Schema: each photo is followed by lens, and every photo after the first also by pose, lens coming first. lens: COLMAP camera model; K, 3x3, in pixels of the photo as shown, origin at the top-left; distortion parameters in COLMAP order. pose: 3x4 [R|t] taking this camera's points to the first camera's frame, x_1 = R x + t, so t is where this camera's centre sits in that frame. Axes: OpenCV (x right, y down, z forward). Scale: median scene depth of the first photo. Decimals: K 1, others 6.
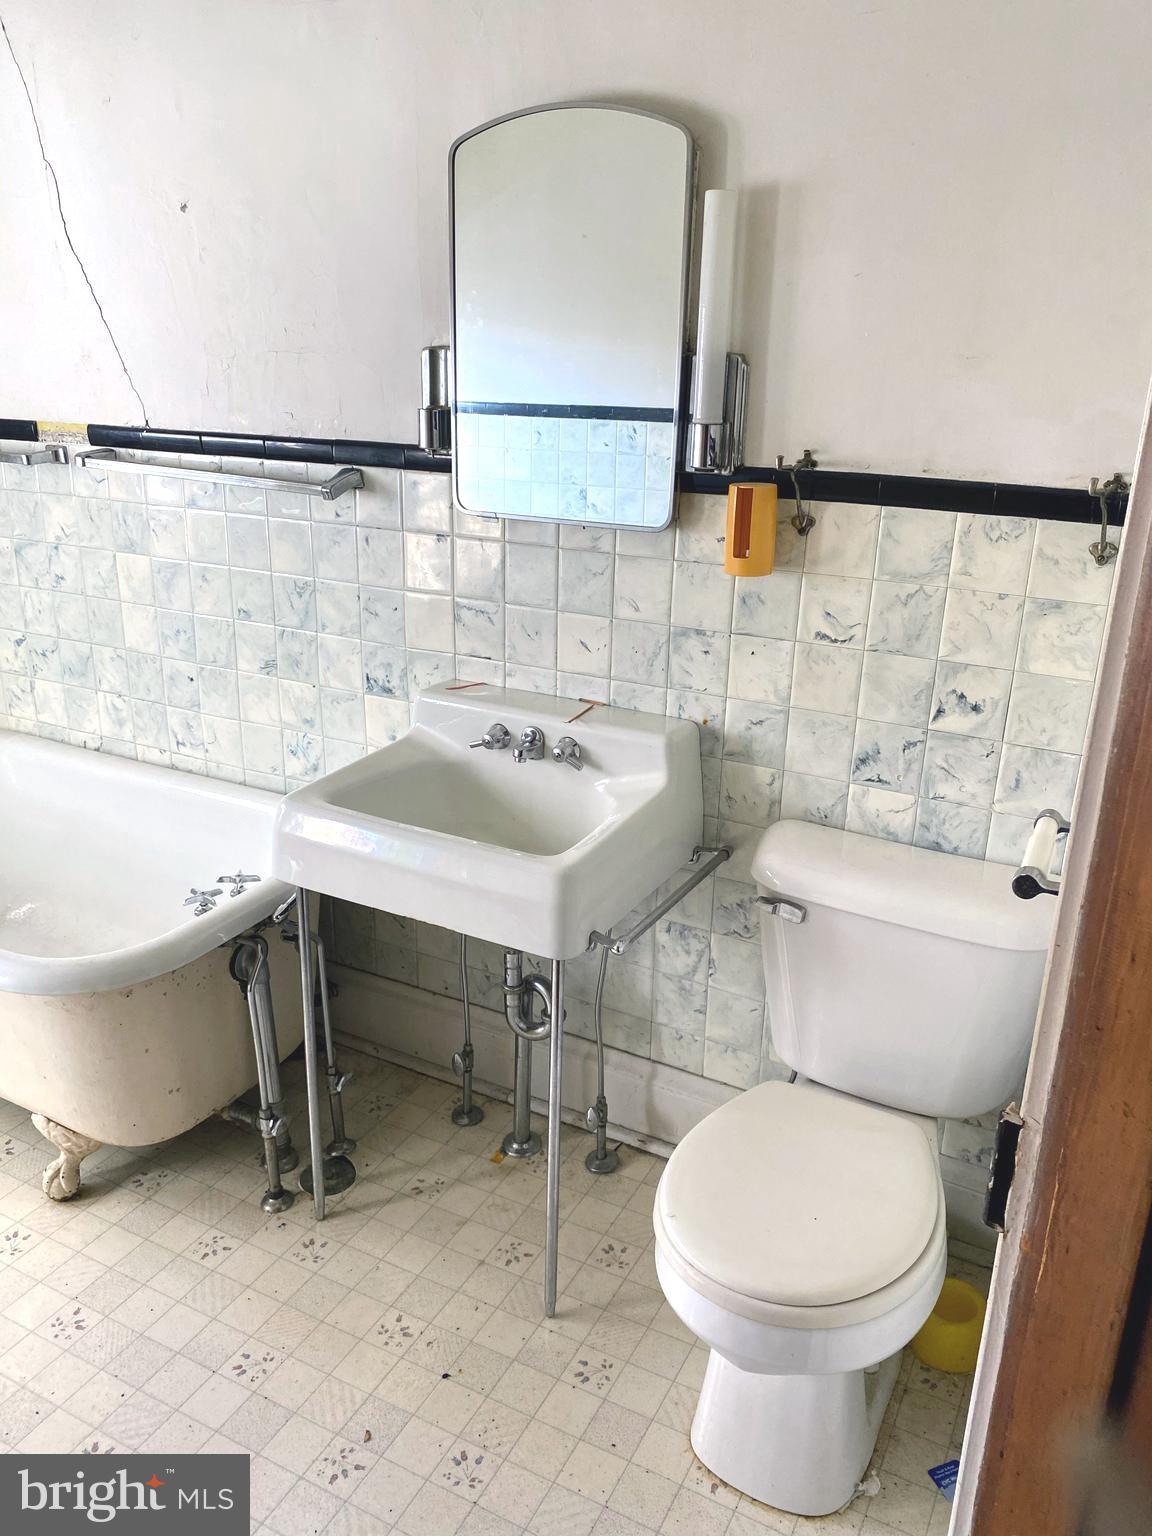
lens RADIAL K [[1168.9, 0, 577.1], [0, 1168.9, 768.5], [0, 0, 1]] dist [-0.002069, 0.003555]
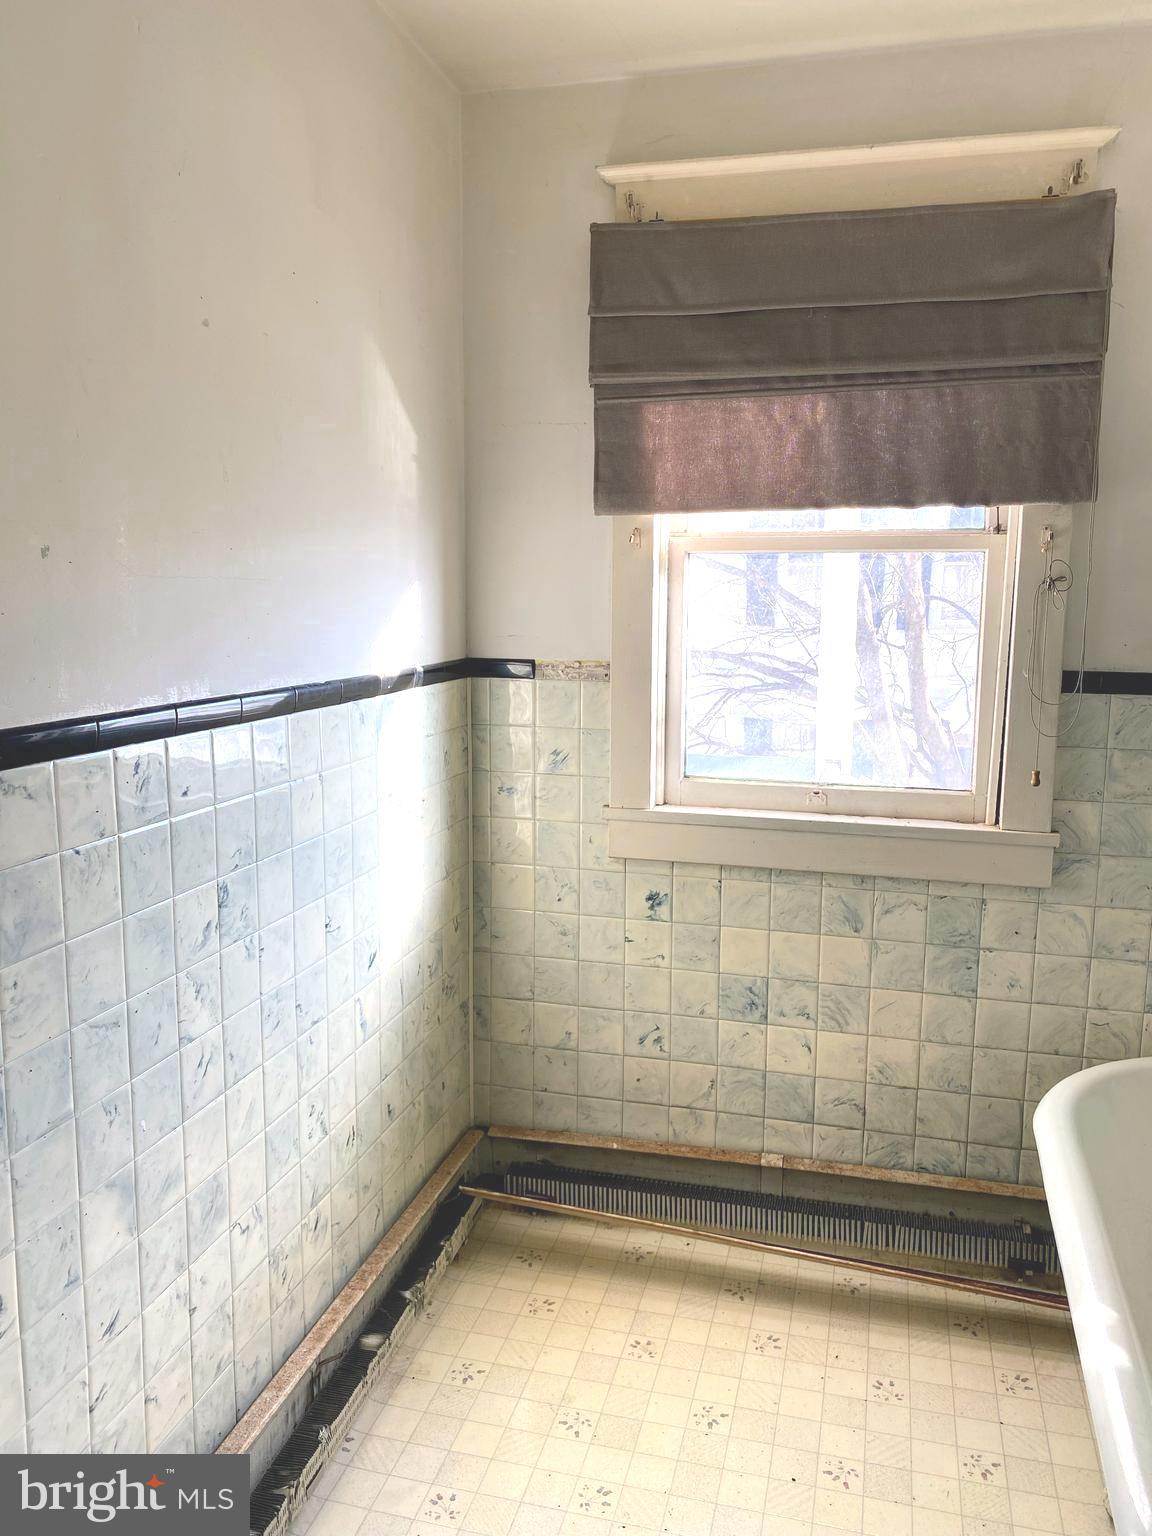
lens RADIAL K [[1168.9, 0, 578.4], [0, 1168.9, 767.3], [0, 0, 1]] dist [-0.002069, 0.003555]
pose [[0.213539, 0.138565, -0.967058, 0.425903], [-0.321395, 0.944753, 0.064401, -0.072215], [0.922554, 0.297055, 0.246275, 0.221744]]
